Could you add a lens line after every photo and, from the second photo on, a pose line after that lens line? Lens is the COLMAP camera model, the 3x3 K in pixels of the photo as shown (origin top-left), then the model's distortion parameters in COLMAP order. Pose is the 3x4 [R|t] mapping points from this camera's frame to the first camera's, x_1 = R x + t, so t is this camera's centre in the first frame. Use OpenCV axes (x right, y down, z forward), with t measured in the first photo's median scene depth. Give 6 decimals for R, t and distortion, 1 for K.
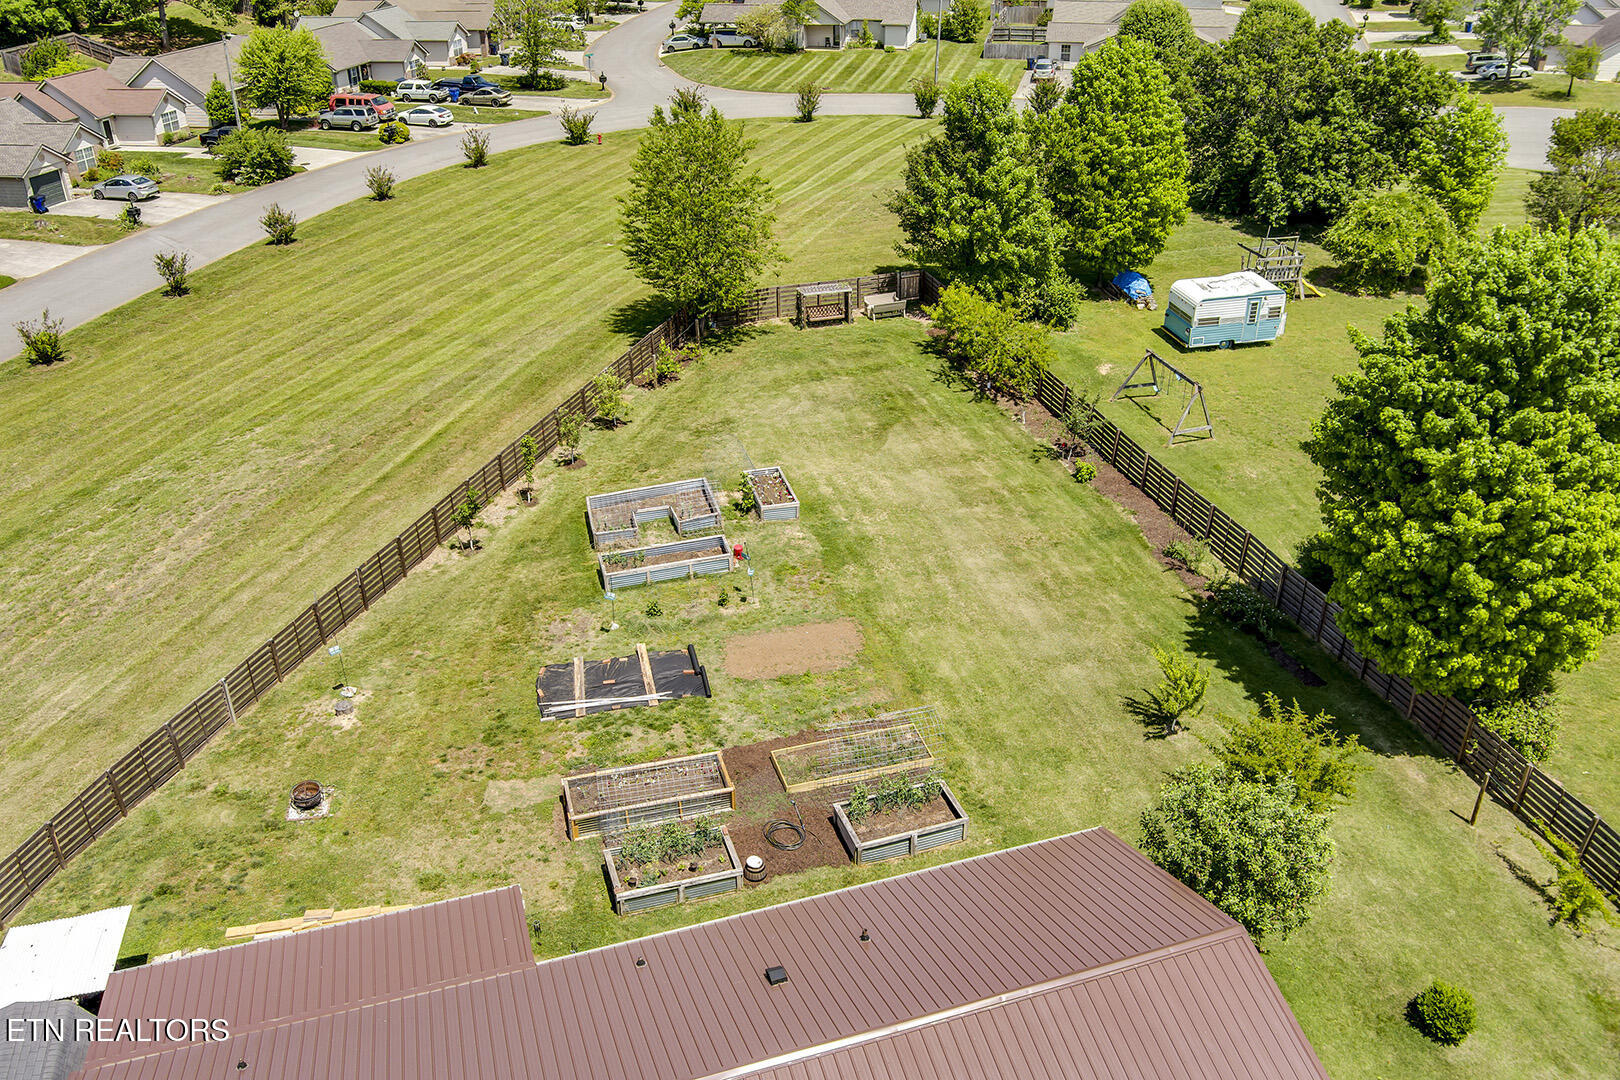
lens RADIAL K [[1320.3, 0, 810.0], [0, 1320.3, 540.0], [0, 0, 1]] dist [-0.080878, 0.042341]
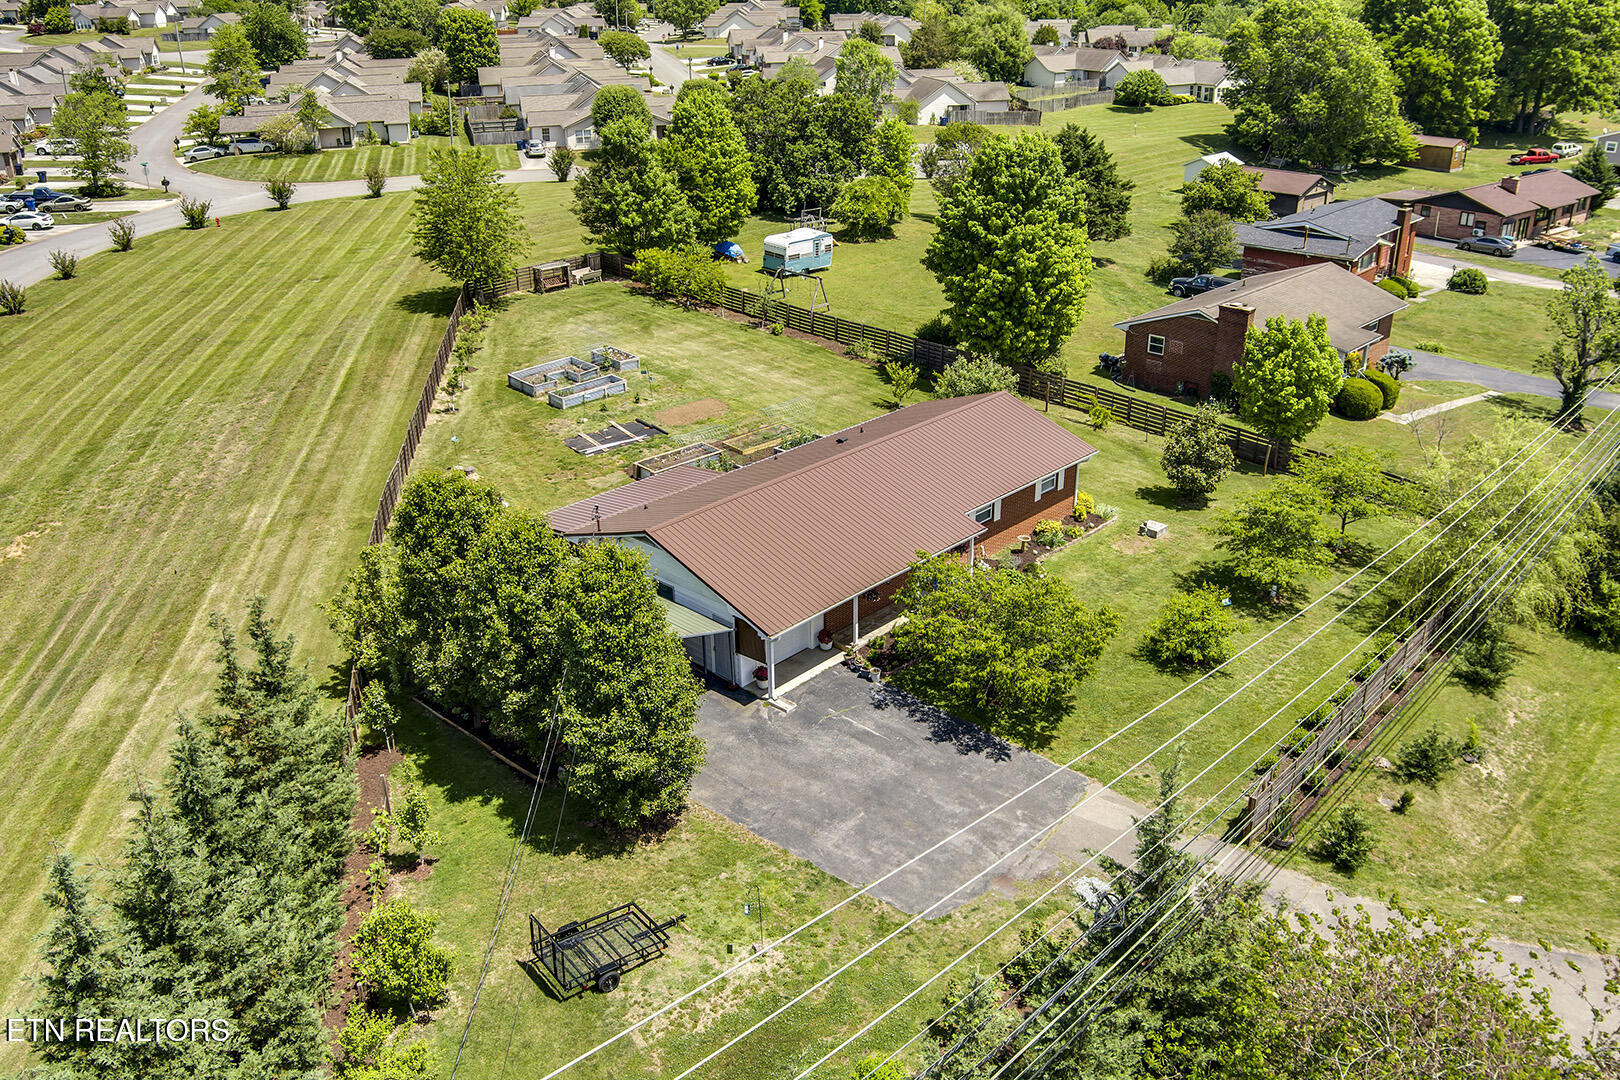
lens RADIAL K [[1320.3, 0, 810.0], [0, 1320.3, 540.0], [0, 0, 1]] dist [-0.080878, 0.042341]
pose [[0.878129, -0.190133, 0.439020, -0.369405], [0.226723, 0.973436, -0.031910, 0.185005], [-0.421291, 0.127557, 0.897910, -0.333716]]
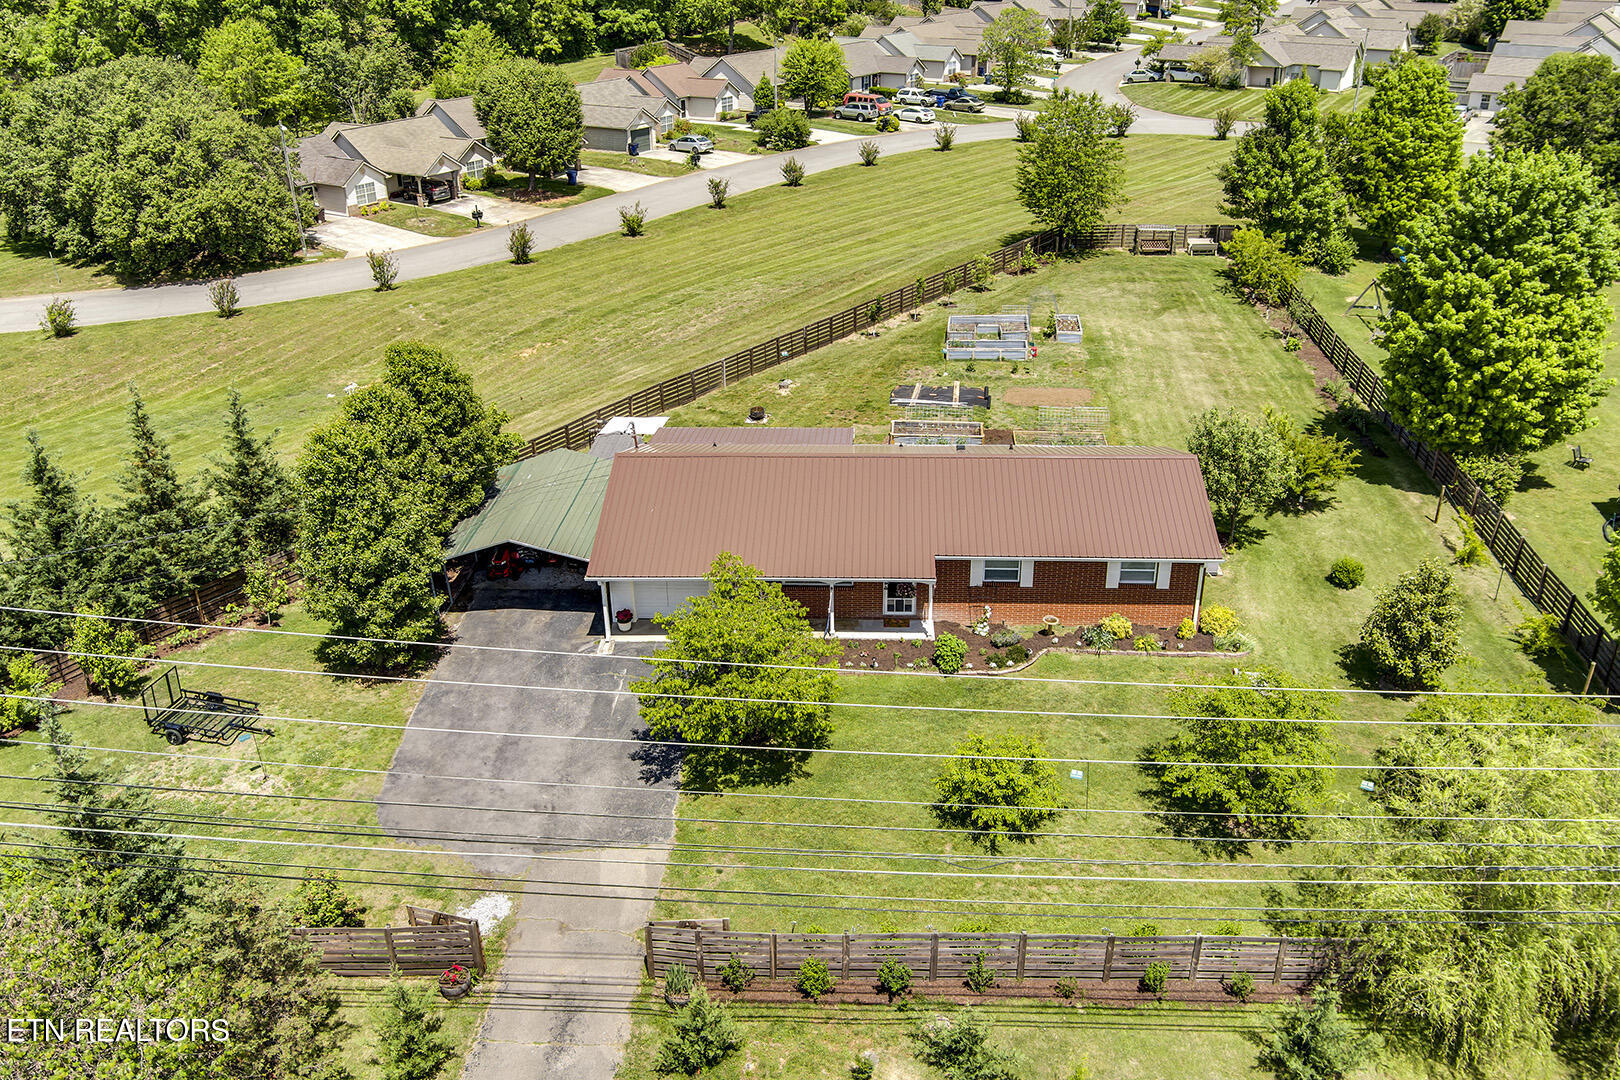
lens RADIAL K [[1327.5, 0, 810.0], [0, 1327.5, 540.0], [0, 0, 1]] dist [-0.053829, -0.009599]
pose [[0.931174, 0.158368, -0.328382, 0.151315], [-0.171659, 0.985087, -0.011689, 0.177691], [0.321634, 0.067255, 0.944473, -0.338853]]
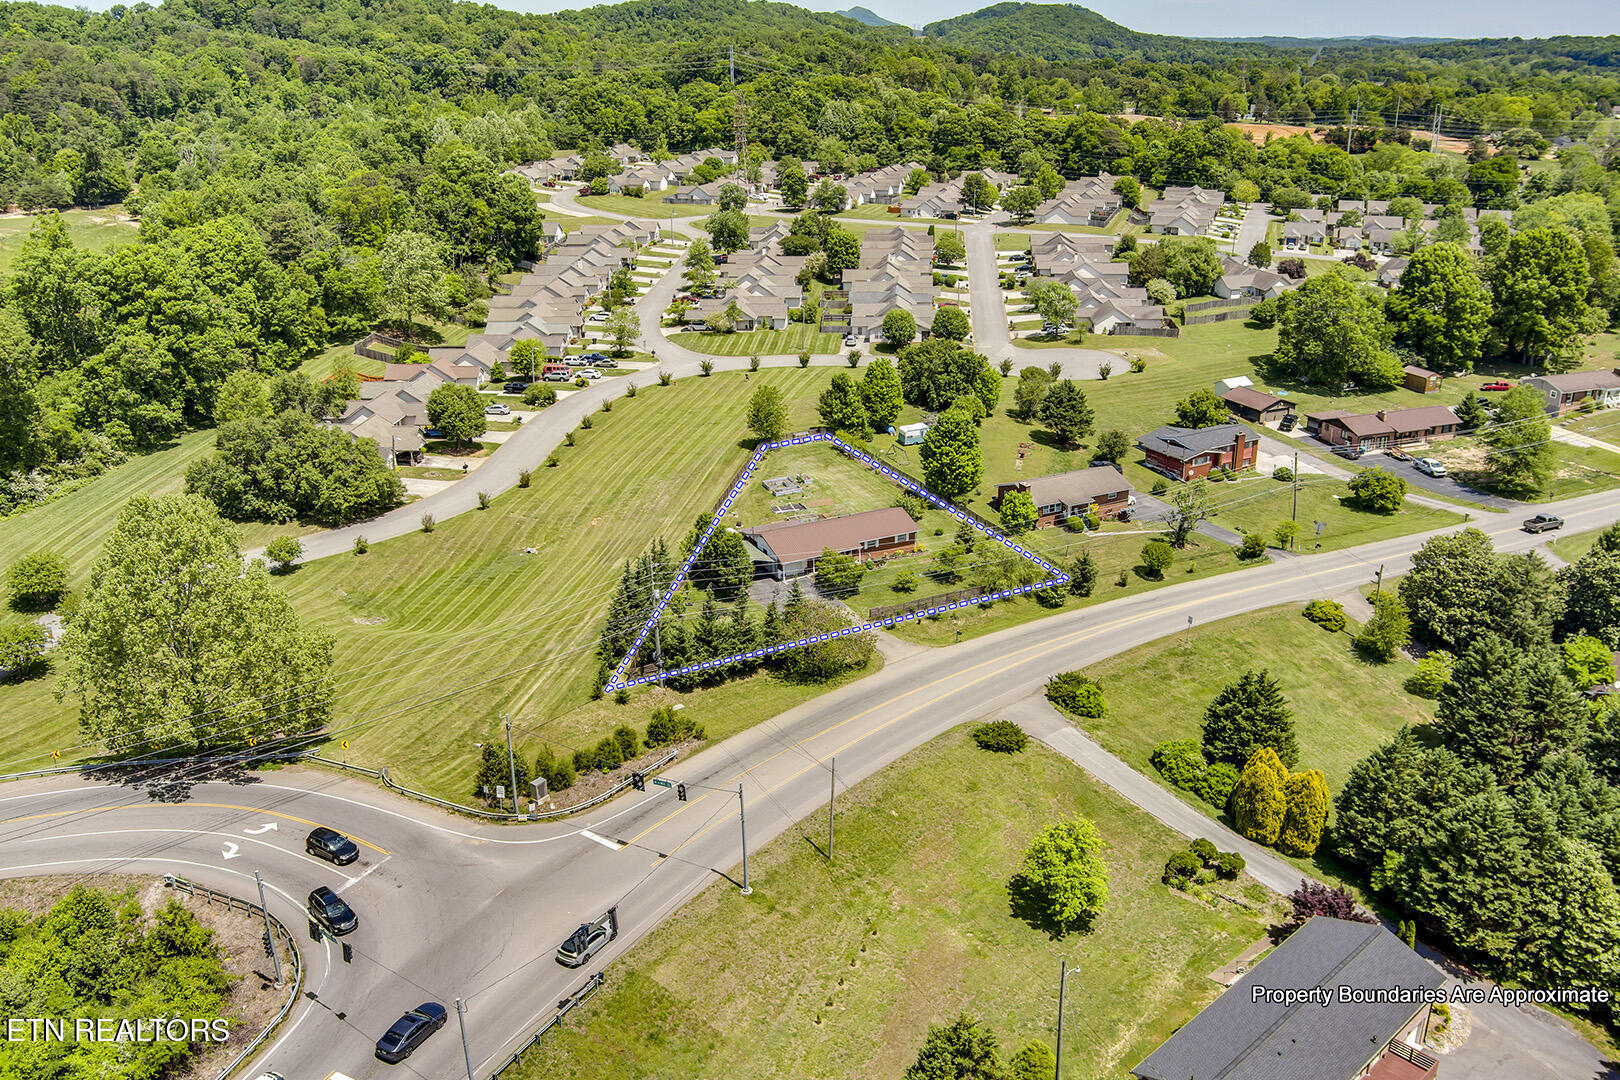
lens RADIAL K [[1382.9, 0, 810.0], [0, 1382.9, 540.0], [0, 0, 1]] dist [-0.008153, 0.001857]
pose [[0.987496, -0.054966, 0.147754, -0.439184], [0.074911, 0.988280, -0.133009, 0.483318], [-0.138712, 0.142415, 0.980039, -2.137149]]
